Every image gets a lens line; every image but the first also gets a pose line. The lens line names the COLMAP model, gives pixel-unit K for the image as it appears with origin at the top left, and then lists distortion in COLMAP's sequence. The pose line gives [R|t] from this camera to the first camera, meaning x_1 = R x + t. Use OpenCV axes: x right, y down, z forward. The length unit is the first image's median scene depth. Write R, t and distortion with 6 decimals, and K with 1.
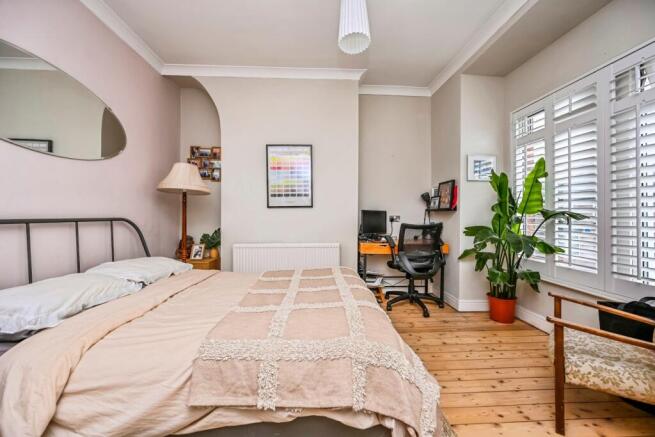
lens RADIAL K [[265.1, 0, 329.8], [0, 265.1, 219.8], [0, 0, 1]] dist [-0.000820, 0.000568]
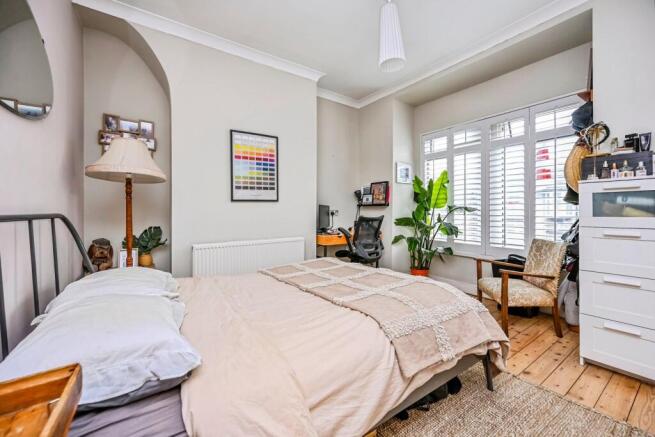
lens RADIAL K [[265.1, 0, 341.0], [0, 265.1, 214.0], [0, 0, 1]] dist [-0.000820, 0.000568]
pose [[0.843719, -0.011393, 0.536664, -0.404613], [0.013001, 0.999915, 0.000788, 0.001292], [-0.536628, 0.006312, 0.843796, 0.058776]]
